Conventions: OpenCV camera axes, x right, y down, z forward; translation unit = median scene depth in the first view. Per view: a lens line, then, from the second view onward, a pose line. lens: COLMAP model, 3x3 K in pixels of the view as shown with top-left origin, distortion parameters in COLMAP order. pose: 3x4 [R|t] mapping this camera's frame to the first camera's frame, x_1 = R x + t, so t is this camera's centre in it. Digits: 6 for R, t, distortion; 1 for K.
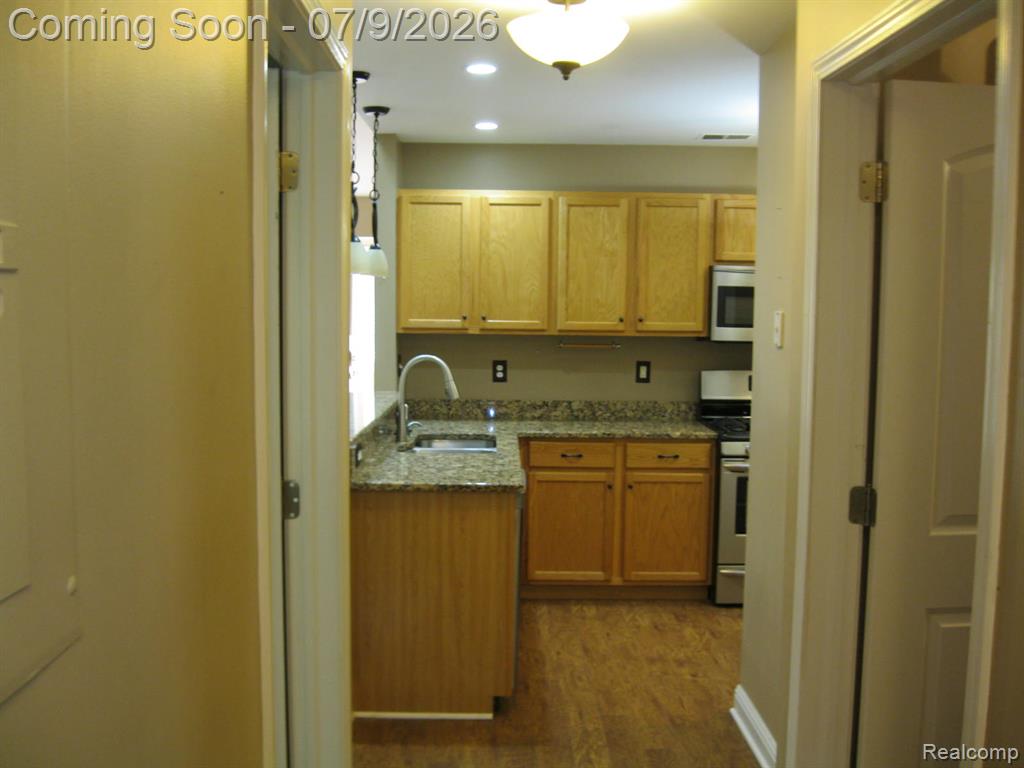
lens RADIAL K [[1057.9, 0, 515.6], [0, 1057.9, 379.1], [0, 0, 1]] dist [-0.104357, 0.000000]
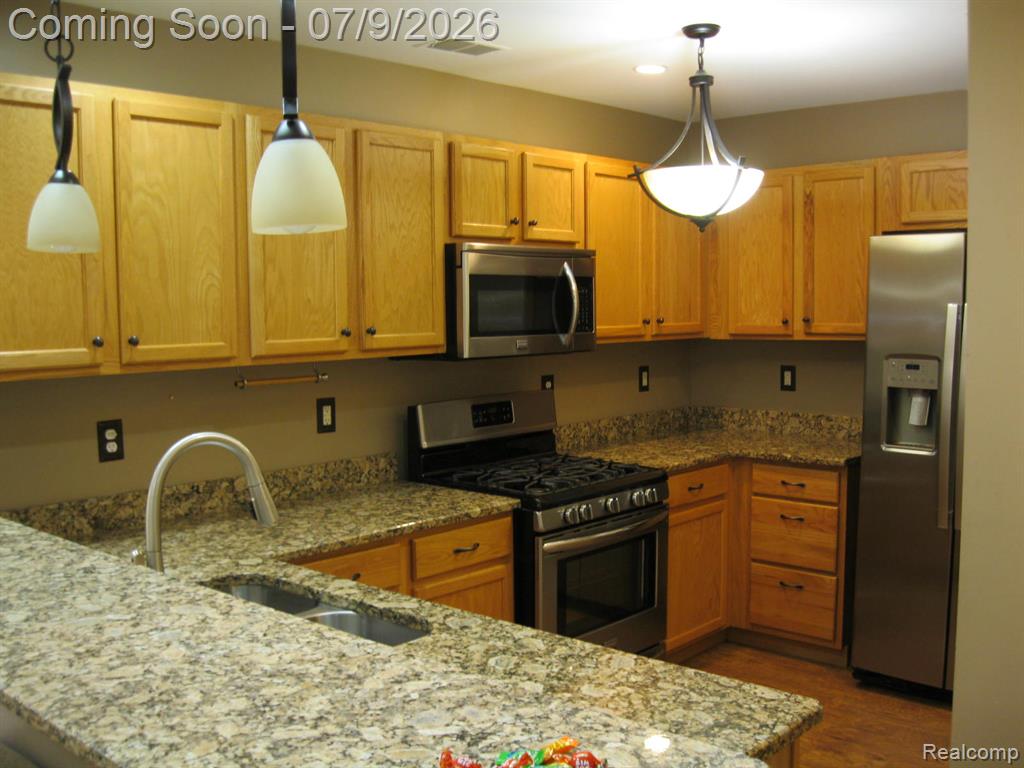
lens RADIAL K [[1057.9, 0, 511.5], [0, 1057.9, 392.5], [0, 0, 1]] dist [-0.104357, 0.000000]
pose [[0.685059, -0.084231, 0.723601, -0.269346], [0.073503, 0.996216, 0.046377, -0.043589], [-0.724769, 0.021416, 0.688659, 0.527609]]
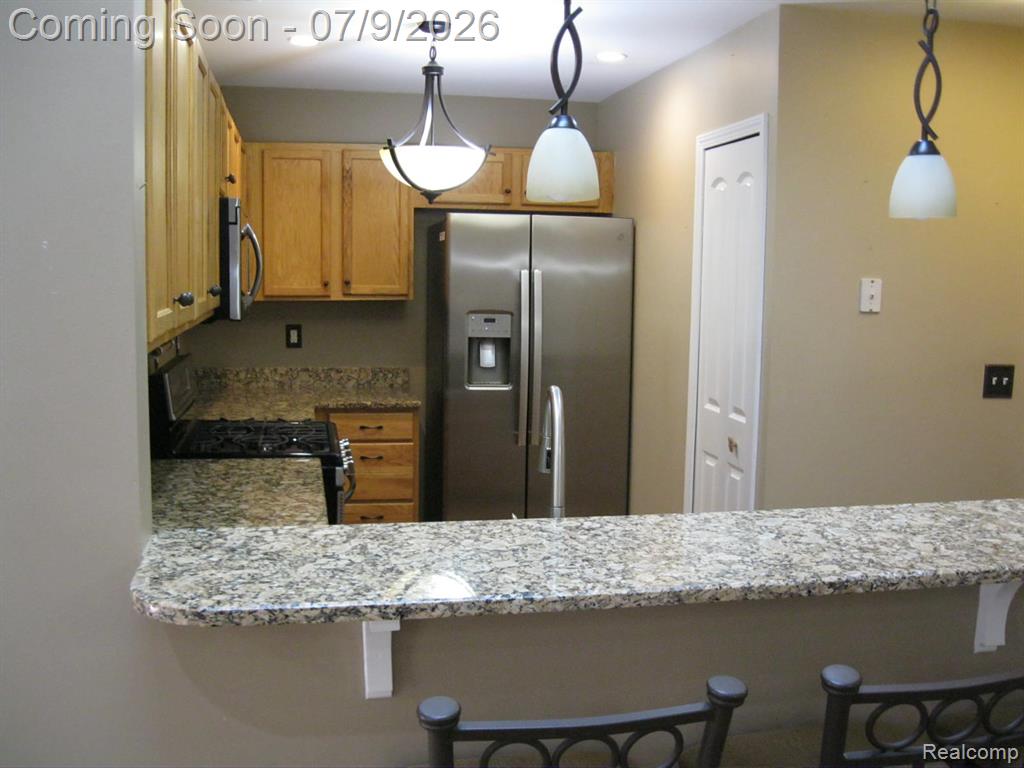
lens RADIAL K [[1057.9, 0, 509.2], [0, 1057.9, 383.8], [0, 0, 1]] dist [-0.104357, 0.000000]
pose [[-0.166839, -0.124637, 0.978075, -0.451079], [0.054833, 0.989270, 0.135417, -0.074738], [-0.984458, 0.076223, -0.158215, 0.941106]]
